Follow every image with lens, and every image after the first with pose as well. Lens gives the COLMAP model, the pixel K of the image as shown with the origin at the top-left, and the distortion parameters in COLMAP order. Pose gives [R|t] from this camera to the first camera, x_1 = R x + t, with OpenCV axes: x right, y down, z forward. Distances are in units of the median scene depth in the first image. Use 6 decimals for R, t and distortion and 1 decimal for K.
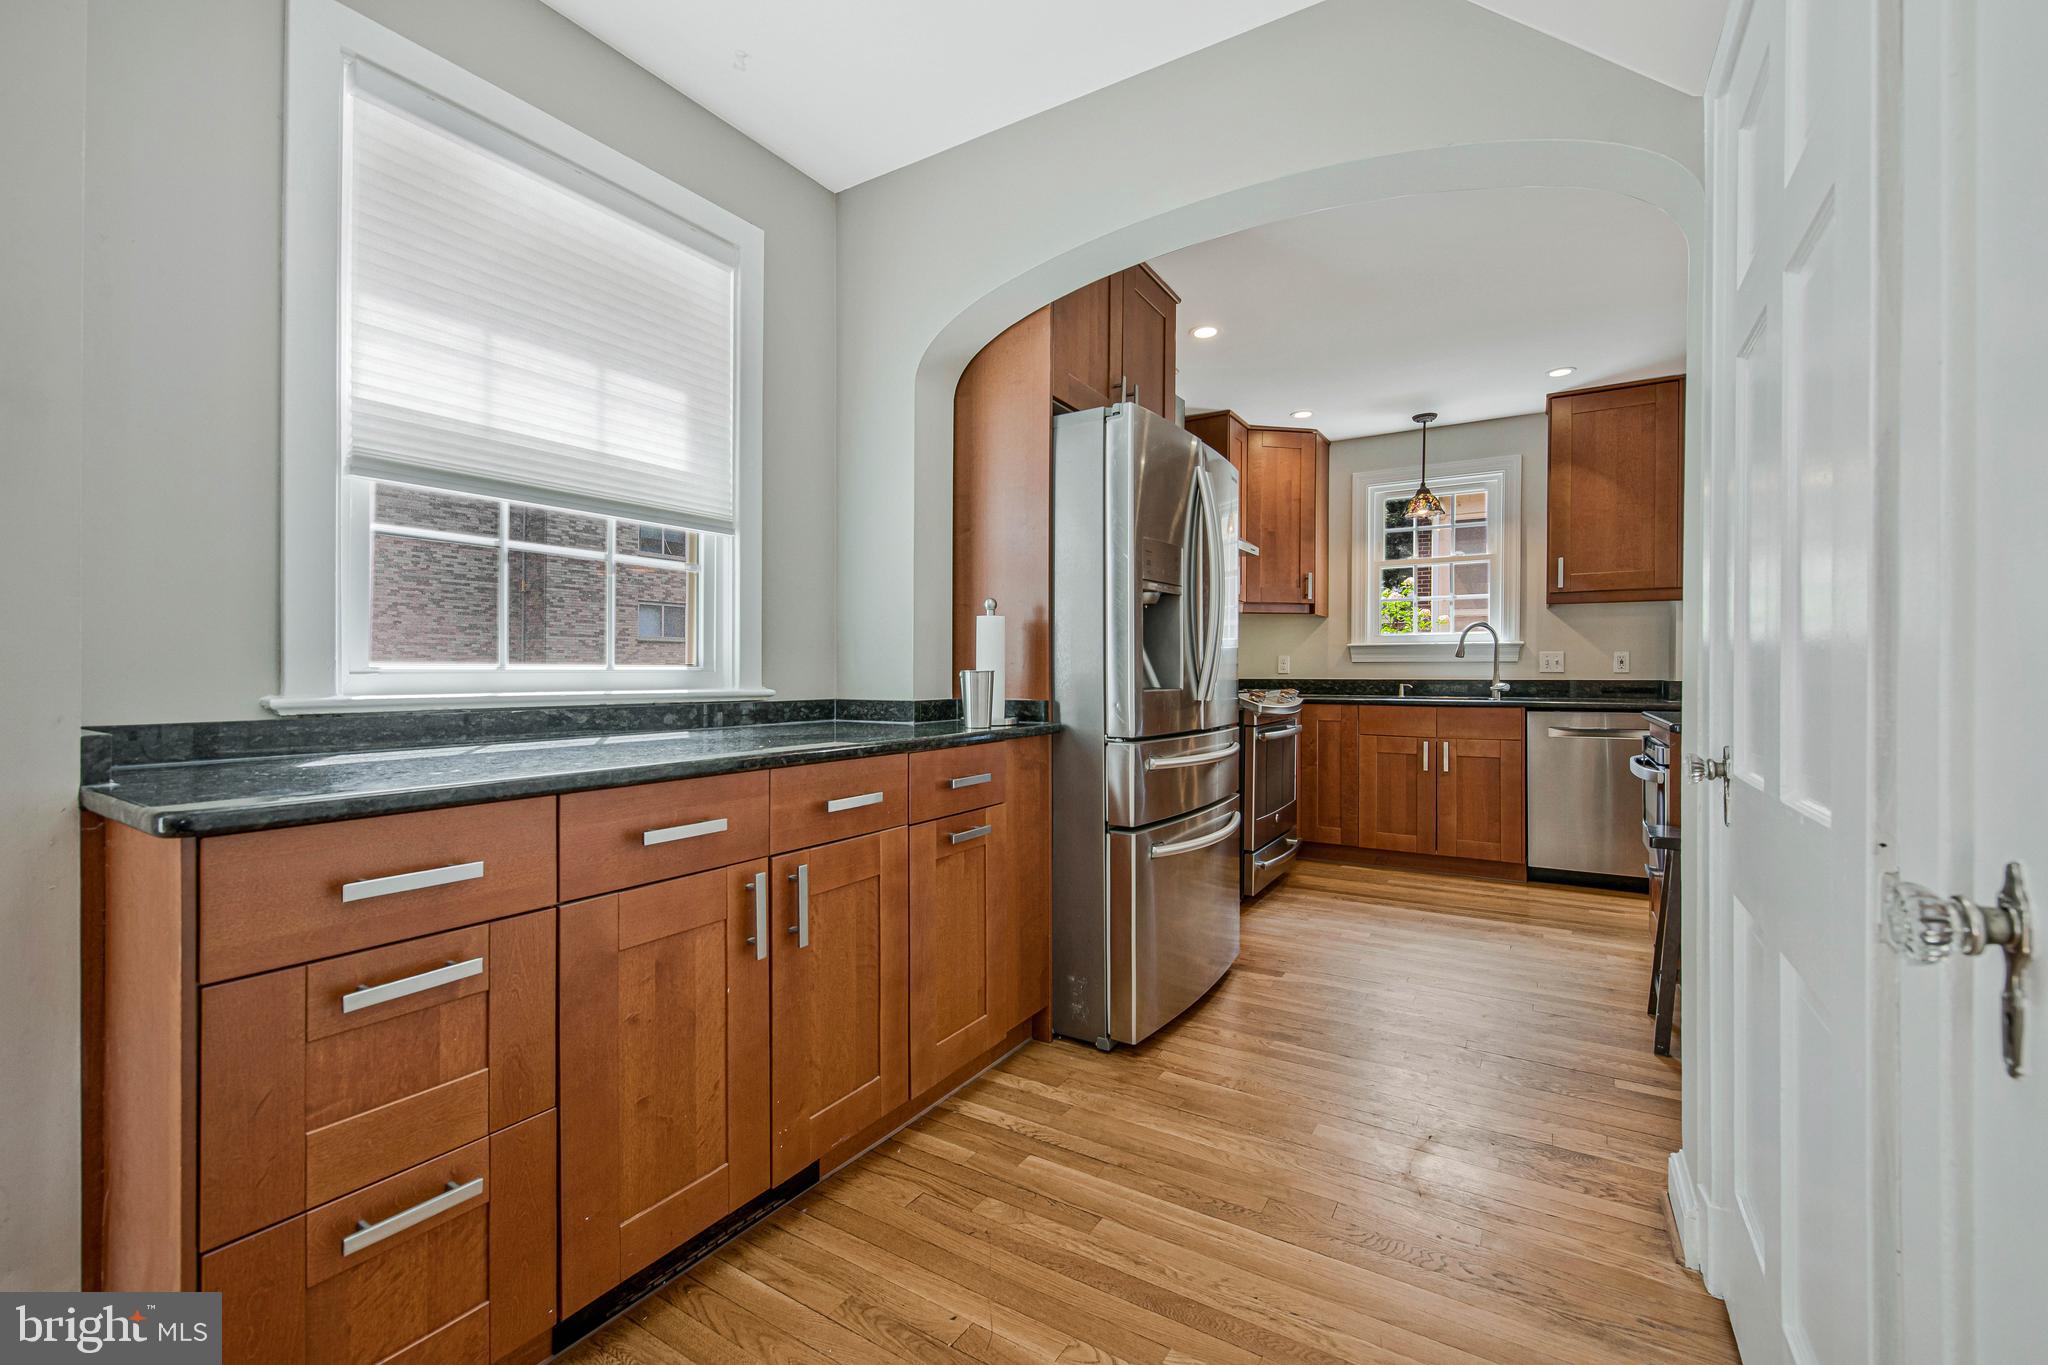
lens RADIAL K [[832.5, 0, 1018.9], [0, 832.5, 673.9], [0, 0, 1]] dist [0.002165, -0.004382]
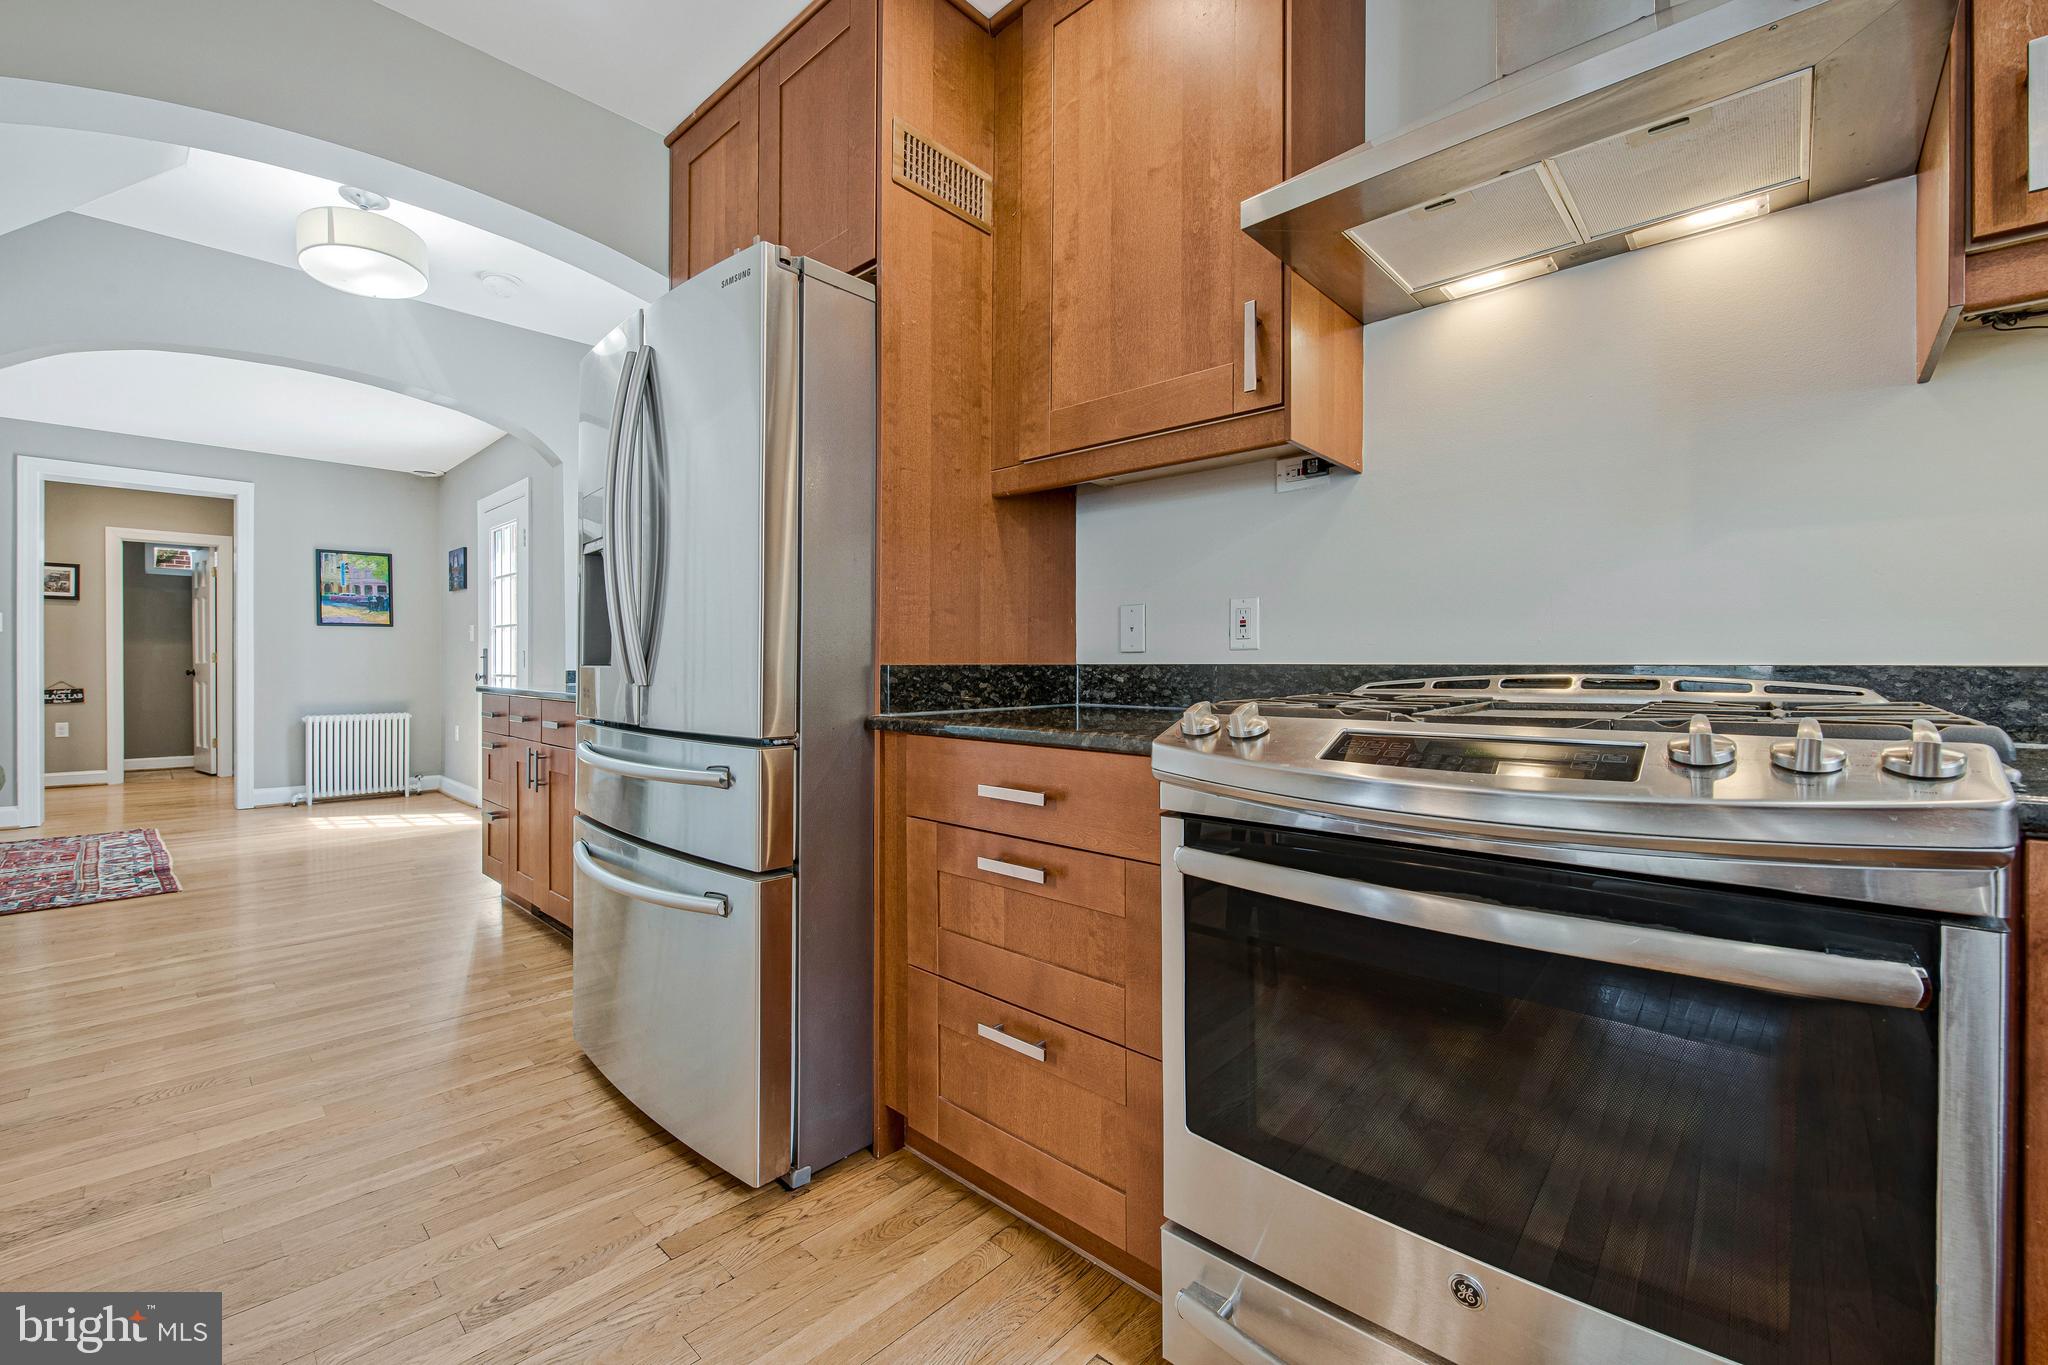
lens RADIAL K [[832.5, 0, 1018.9], [0, 832.5, 673.9], [0, 0, 1]] dist [0.002165, -0.004382]
pose [[-0.184585, 0.005552, -0.982801, 0.488529], [-0.001916, 0.999980, 0.006009, 0.011631], [0.982815, 0.002993, -0.184571, 0.834518]]
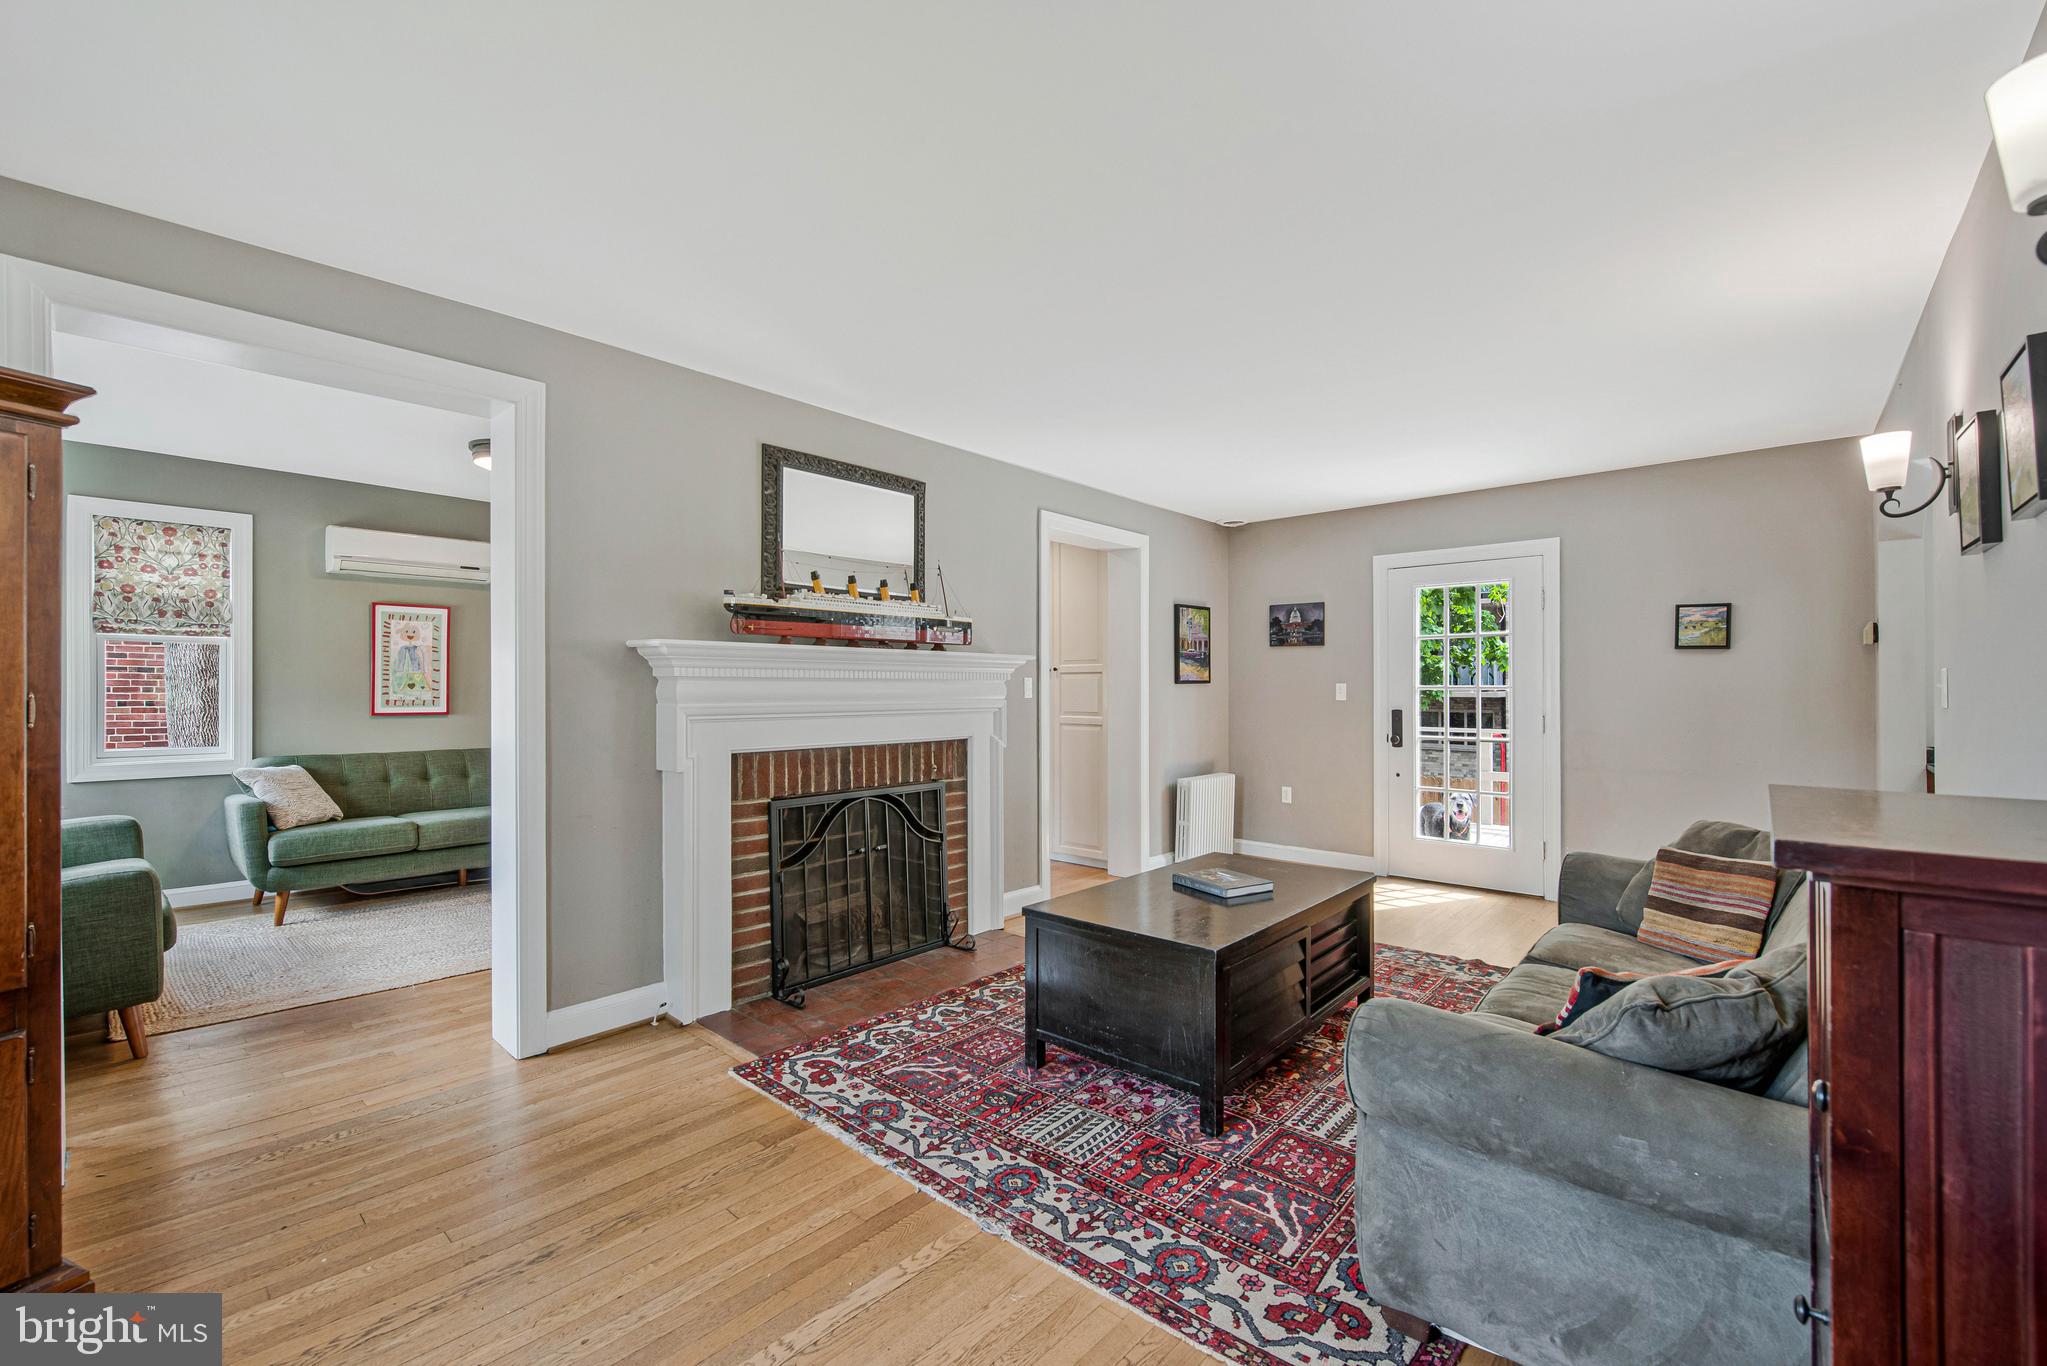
lens RADIAL K [[861.1, 0, 1018.7], [0, 861.1, 686.3], [0, 0, 1]] dist [-0.009527, -0.000223]
pose [[-0.154020, -0.006610, -0.988046, 0.719136], [-0.001797, 0.999978, -0.006410, -0.042787], [0.988066, 0.000789, -0.154029, -0.538978]]
